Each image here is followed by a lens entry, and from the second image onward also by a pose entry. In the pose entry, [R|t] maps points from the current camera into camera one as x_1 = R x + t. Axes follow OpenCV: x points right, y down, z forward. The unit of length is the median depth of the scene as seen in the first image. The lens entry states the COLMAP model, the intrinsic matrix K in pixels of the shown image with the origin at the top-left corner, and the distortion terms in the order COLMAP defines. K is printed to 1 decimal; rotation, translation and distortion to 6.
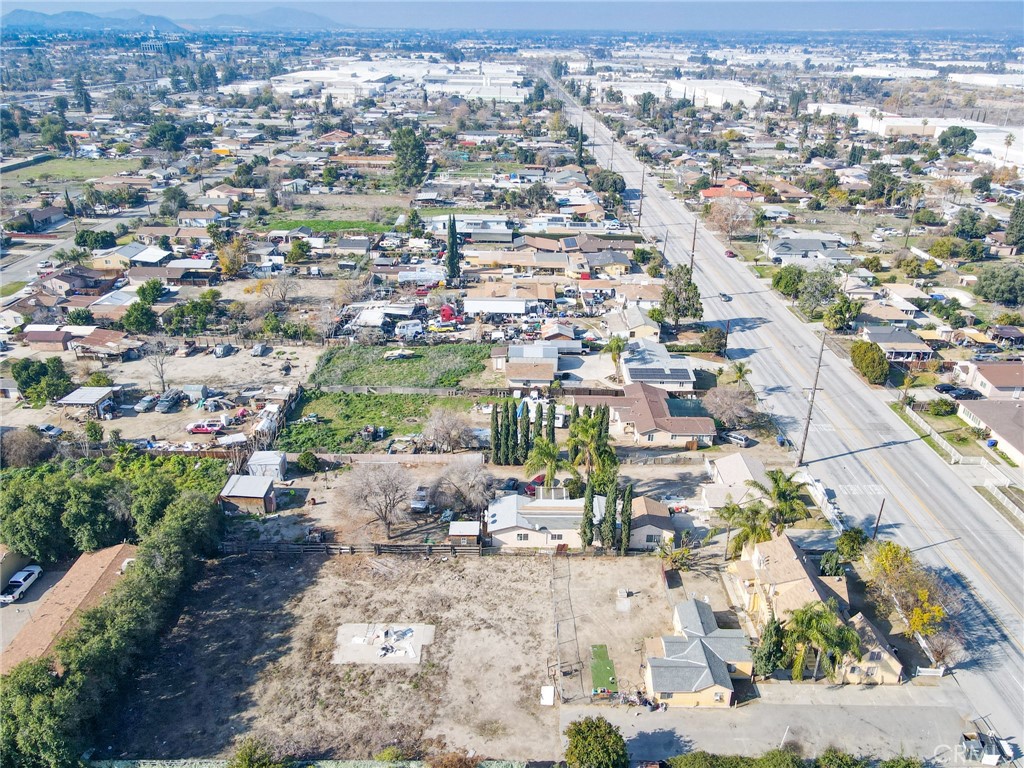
lens RADIAL K [[786.1, 0, 522.6], [0, 786.1, 383.4], [0, 0, 1]] dist [0.044816, 0.003489]
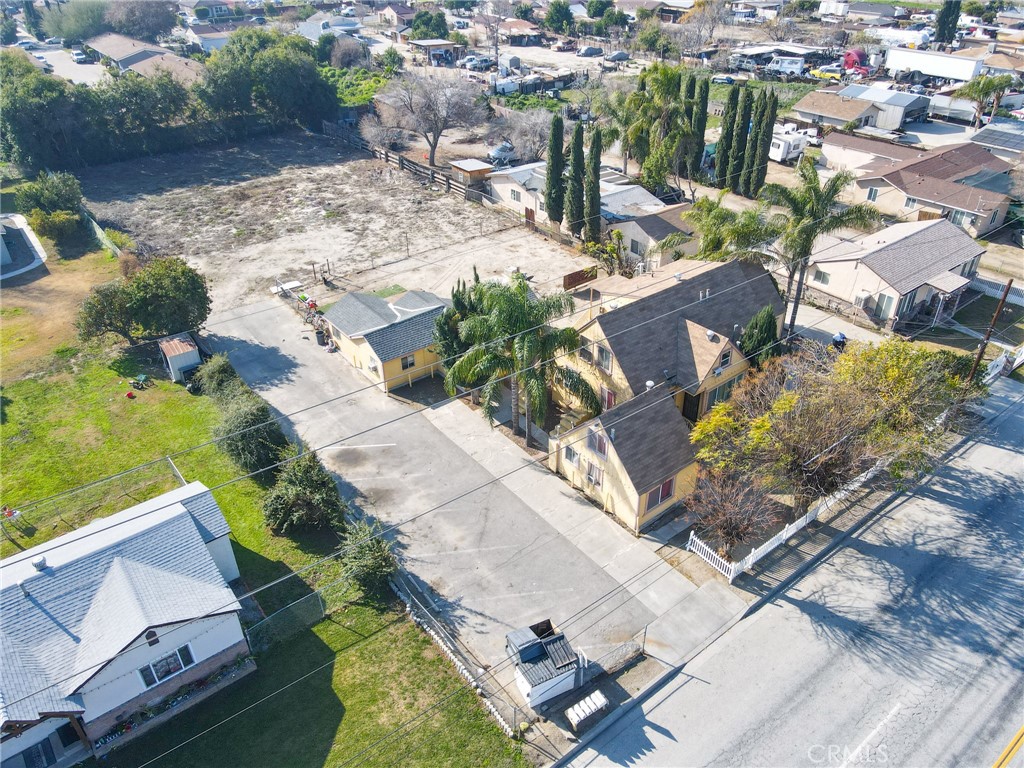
lens RADIAL K [[756.3, 0, 517.3], [0, 756.3, 383.3], [0, 0, 1]] dist [0.008624, 0.008459]
pose [[0.604972, 0.414826, -0.679653, 0.685293], [-0.313390, 0.908726, 0.275687, 0.192614], [0.731981, 0.046214, 0.679756, 0.632731]]
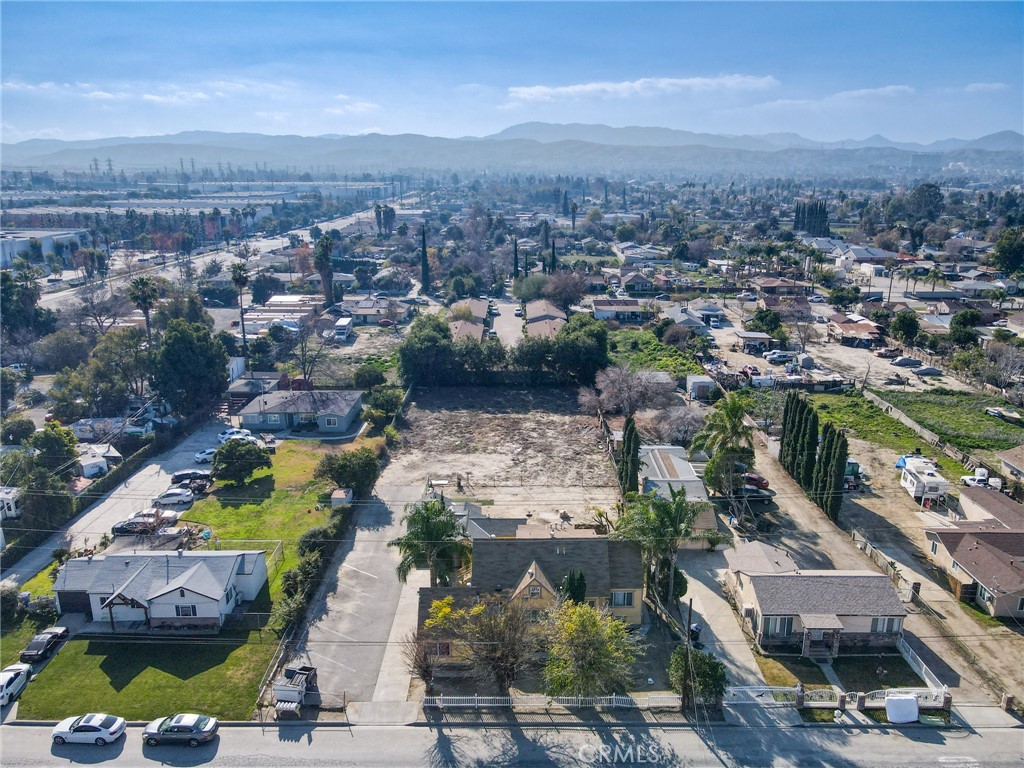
lens RADIAL K [[750.1, 0, 512.0], [0, 750.1, 384.0], [0, 0, 1]] dist [0.008991, 0.006868]
pose [[-0.023236, 0.257959, -0.965876, 1.086525], [-0.412205, 0.877718, 0.244331, -0.078018], [0.910795, 0.403817, 0.085937, 0.897214]]
